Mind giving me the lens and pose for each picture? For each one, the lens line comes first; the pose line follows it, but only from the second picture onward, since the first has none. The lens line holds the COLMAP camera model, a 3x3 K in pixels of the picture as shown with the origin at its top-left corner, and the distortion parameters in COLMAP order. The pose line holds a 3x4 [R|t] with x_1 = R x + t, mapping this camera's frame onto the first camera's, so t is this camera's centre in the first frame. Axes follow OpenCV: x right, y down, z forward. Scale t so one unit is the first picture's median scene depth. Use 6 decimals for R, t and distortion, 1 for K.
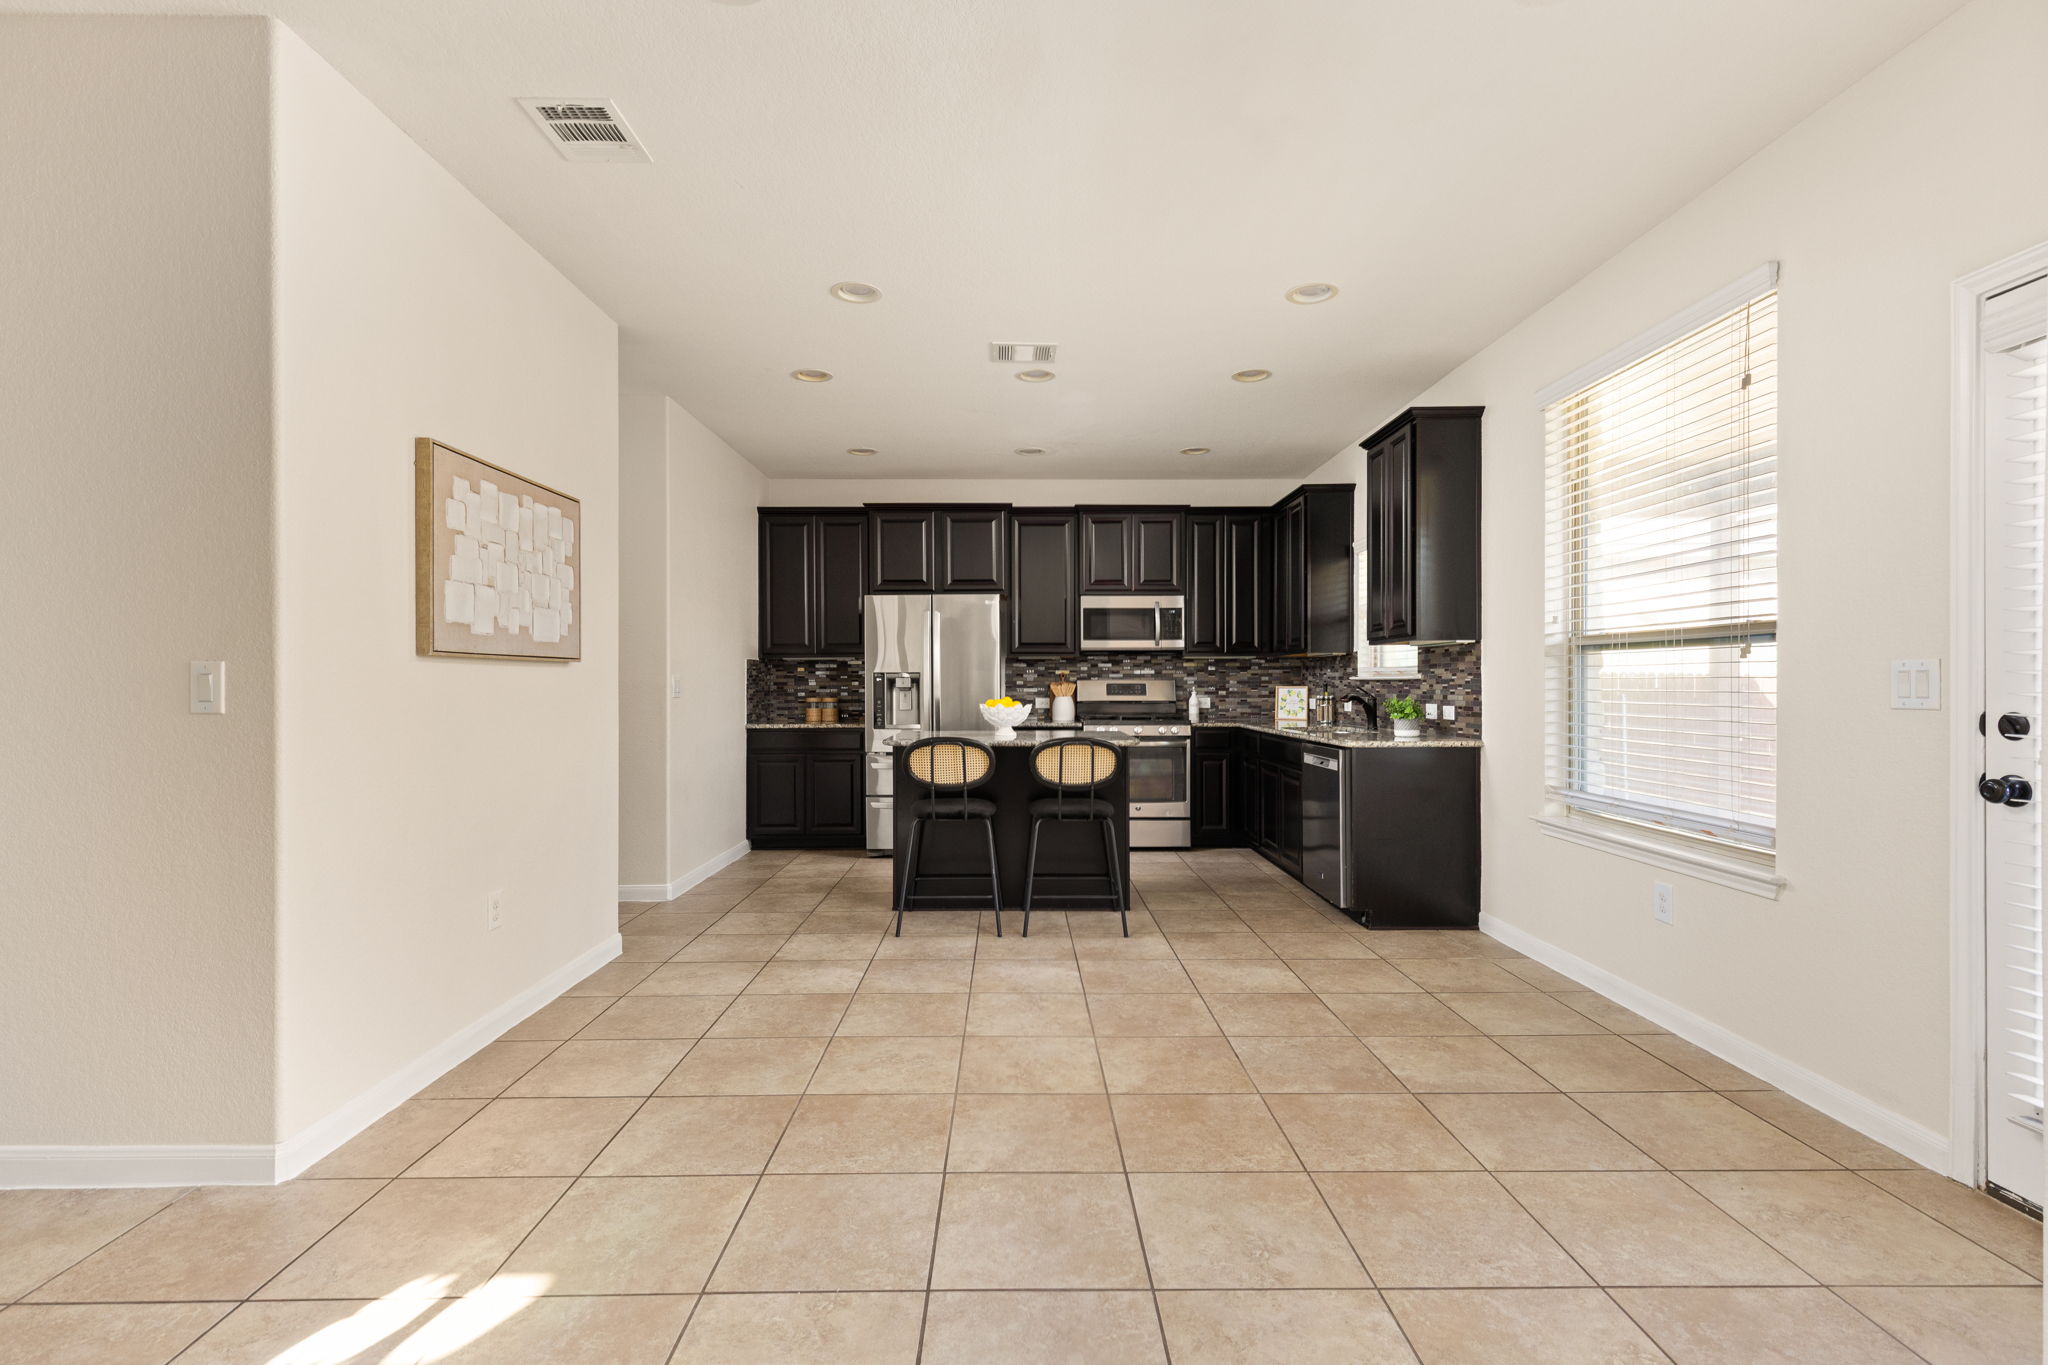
lens RADIAL K [[943.2, 0, 1019.0], [0, 943.2, 684.8], [0, 0, 1]] dist [0.014863, -0.002832]
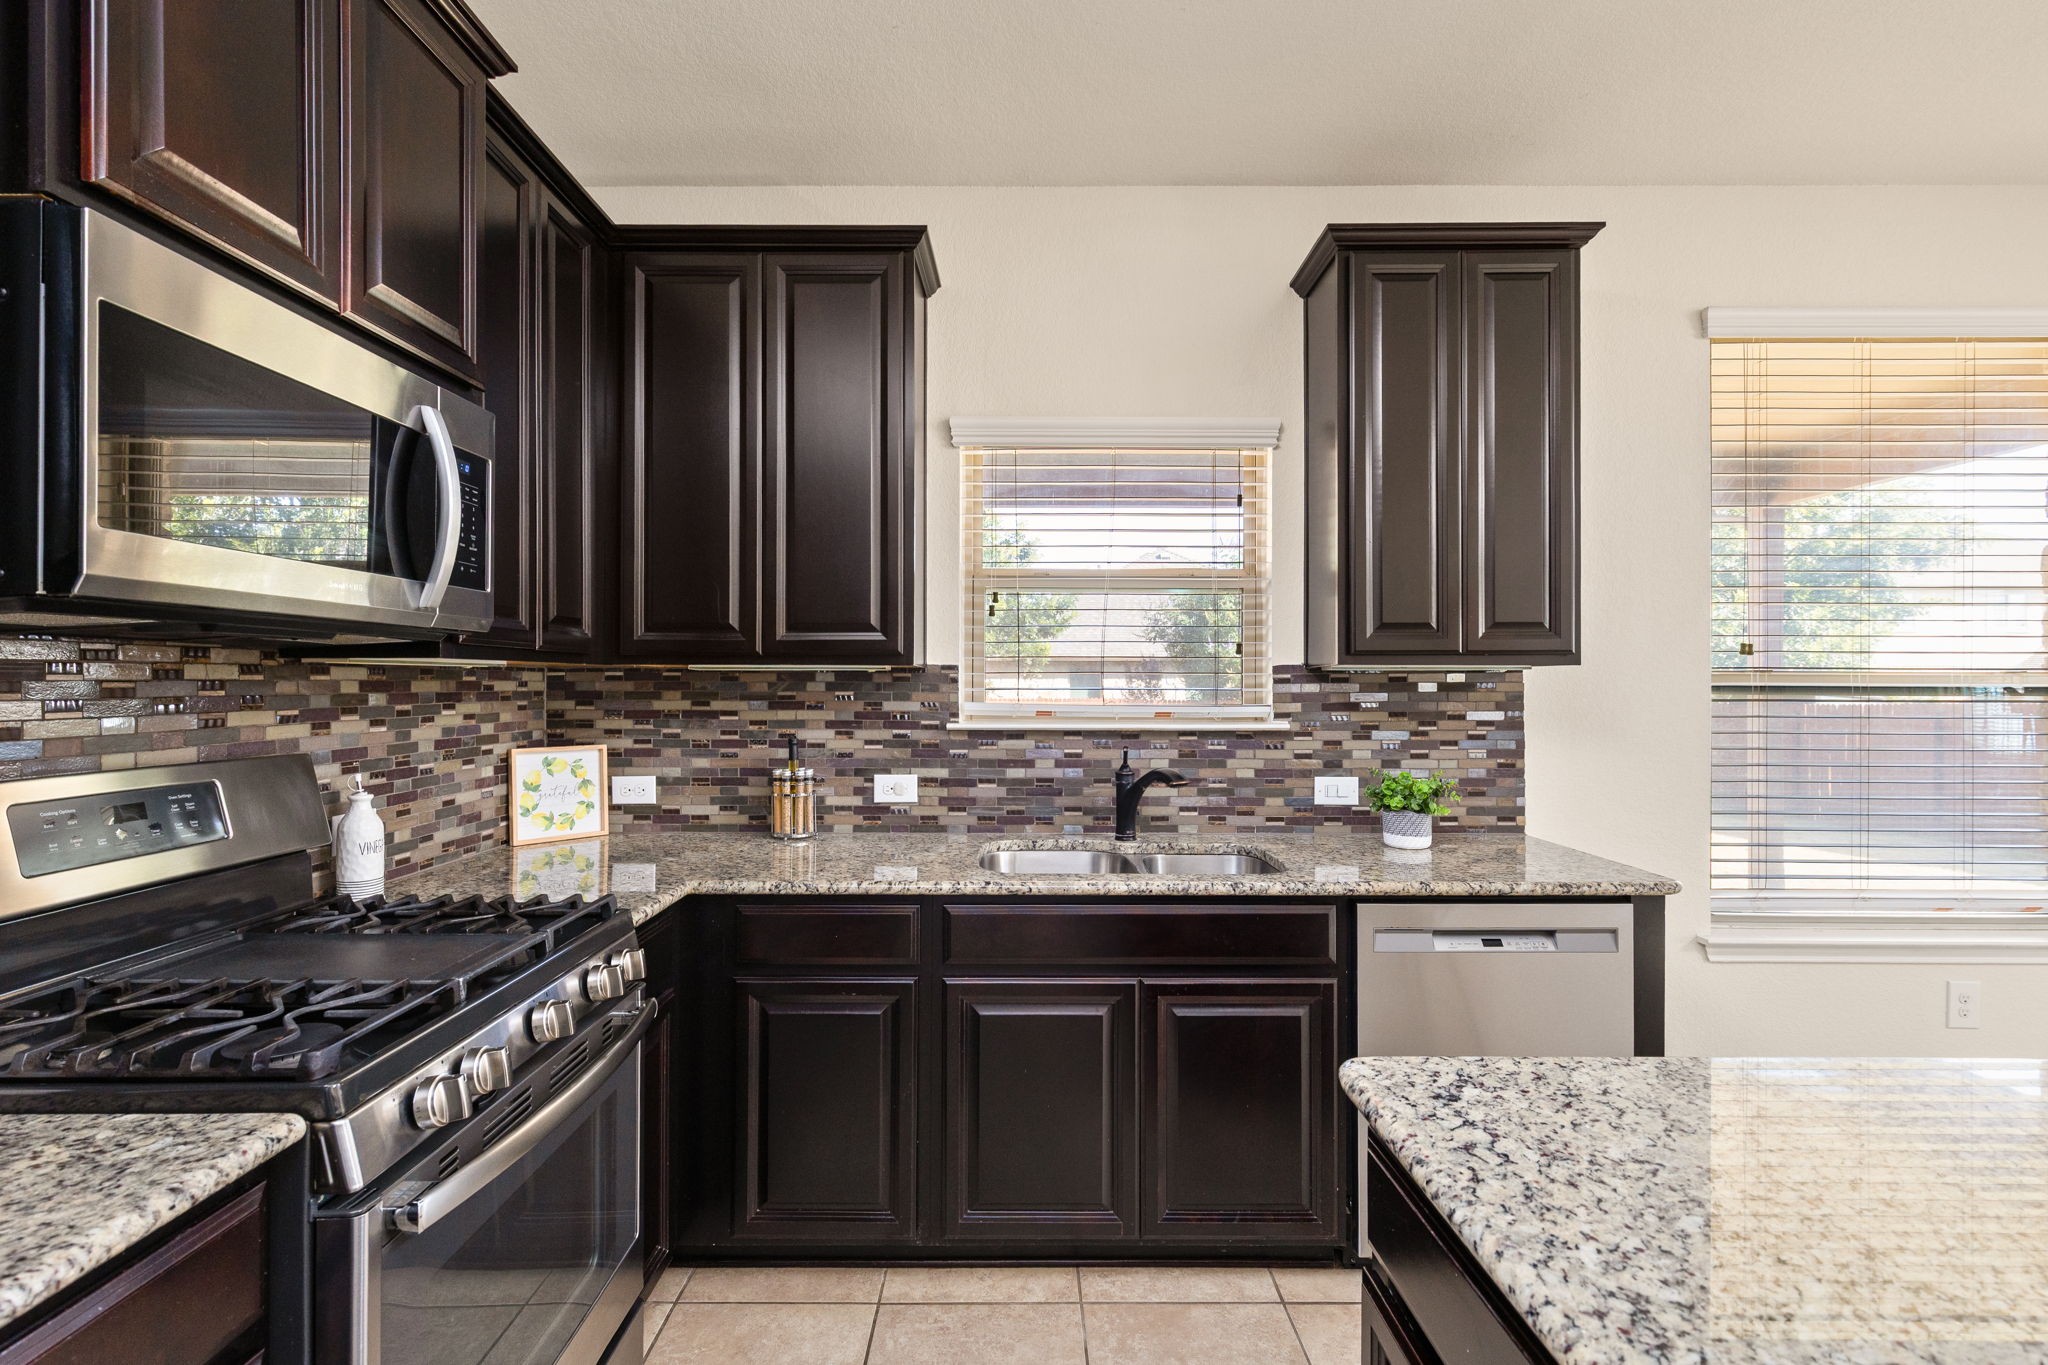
lens RADIAL K [[943.2, 0, 1017.5], [0, 943.2, 678.2], [0, 0, 1]] dist [0.014863, -0.002832]
pose [[0.008162, 0.007192, 0.999941, -0.100981], [-0.000715, 0.999974, -0.007187, -0.031473], [-0.999966, -0.000657, 0.008167, 1.155769]]
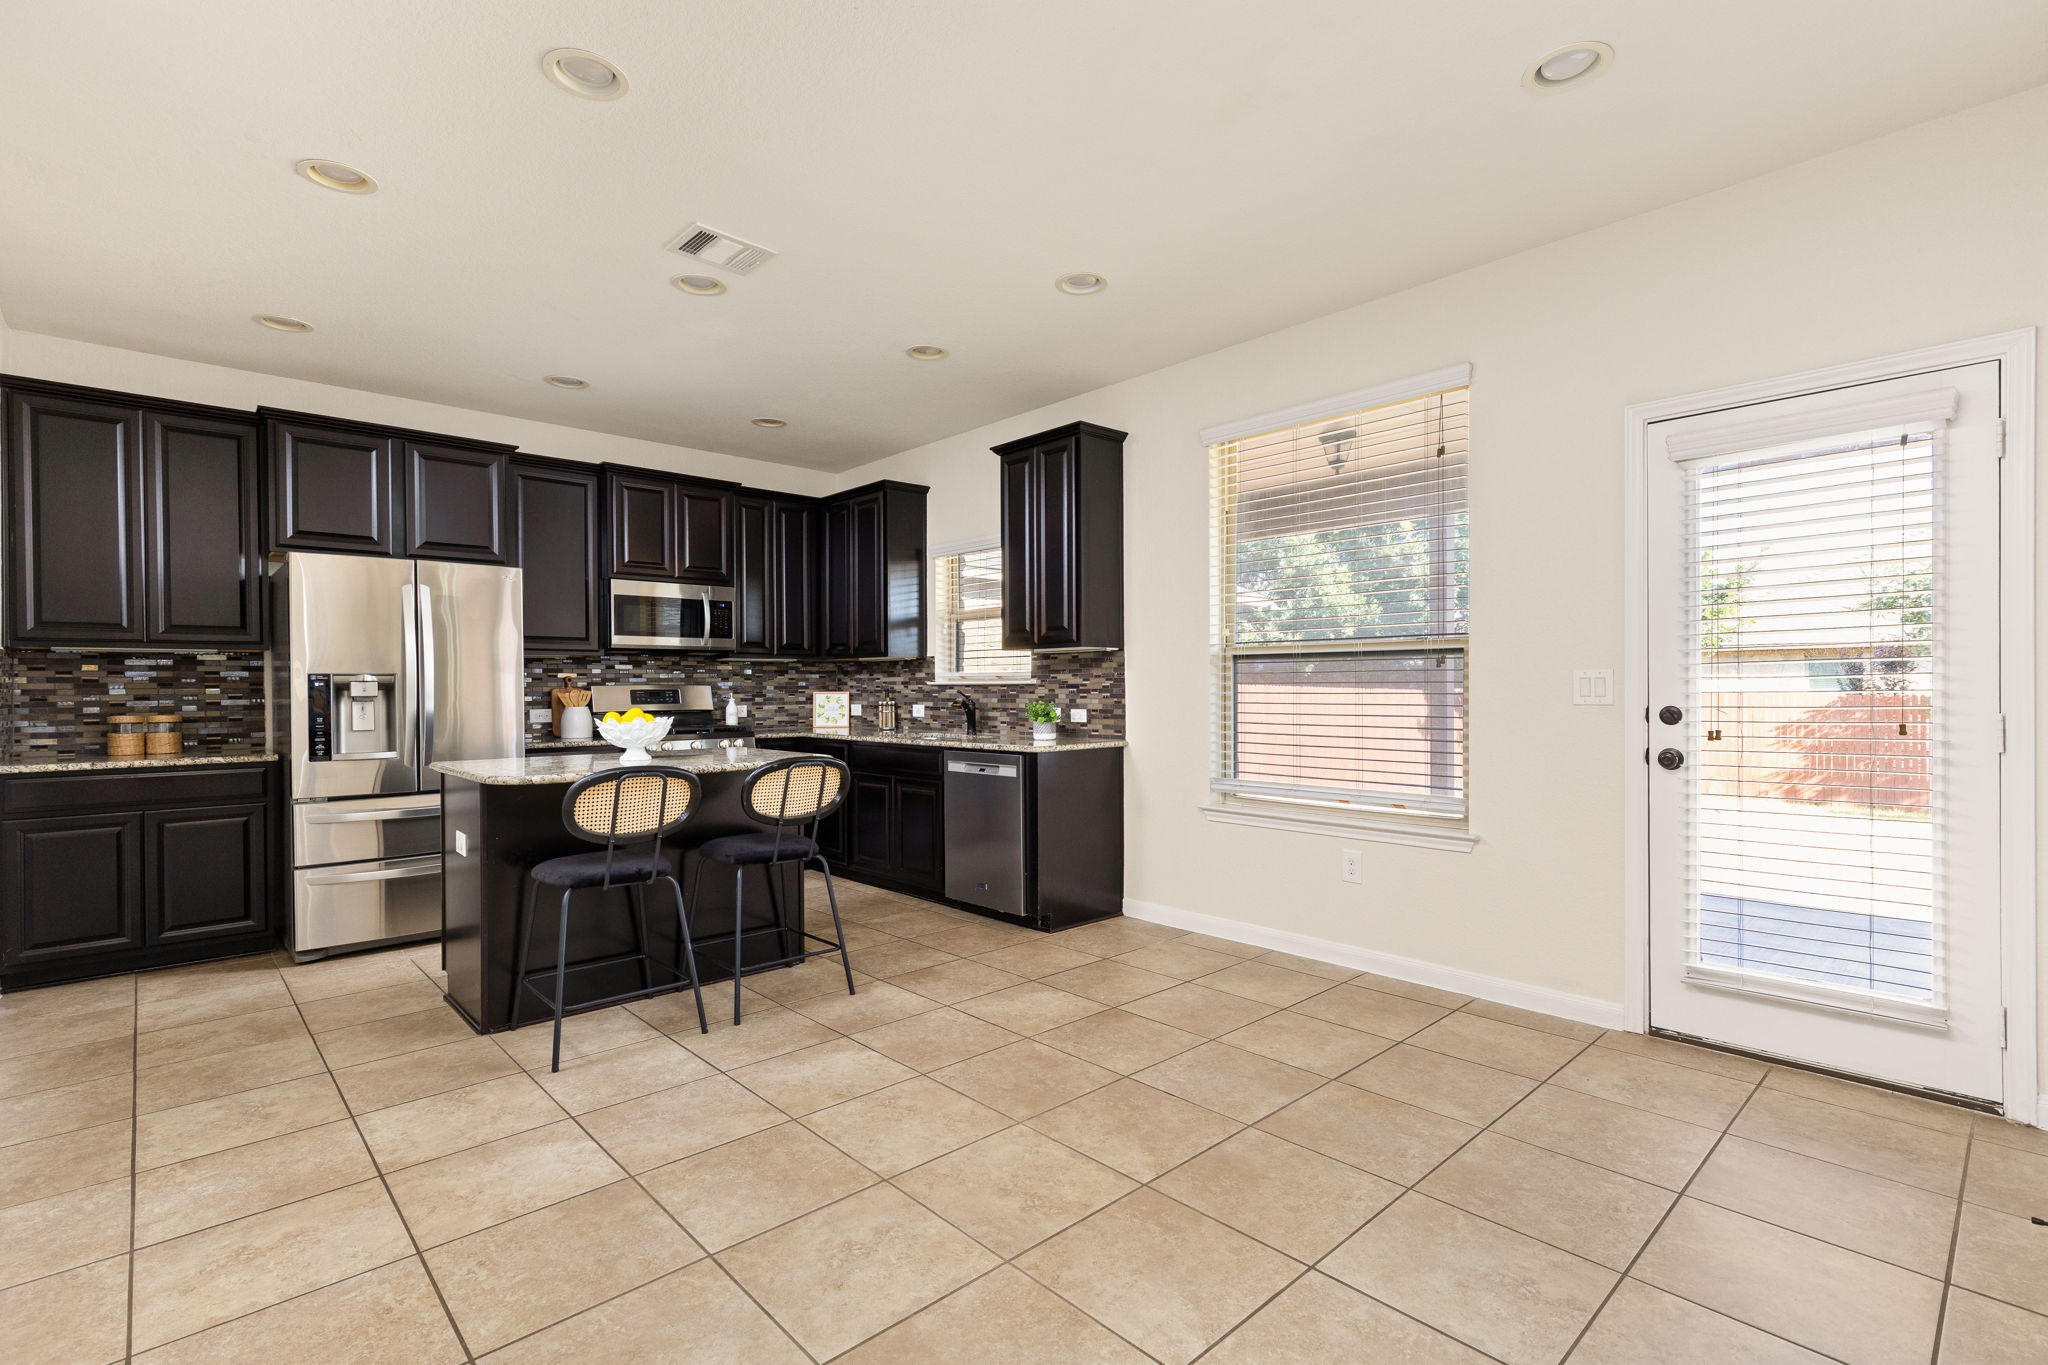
lens RADIAL K [[943.2, 0, 1023.1], [0, 943.2, 691.3], [0, 0, 1]] dist [0.014863, -0.002832]
pose [[0.738830, -0.004837, 0.673875, -0.287402], [0.004580, 0.999987, 0.002157, -0.000428], [-0.673877, 0.001493, 0.738842, 0.245248]]
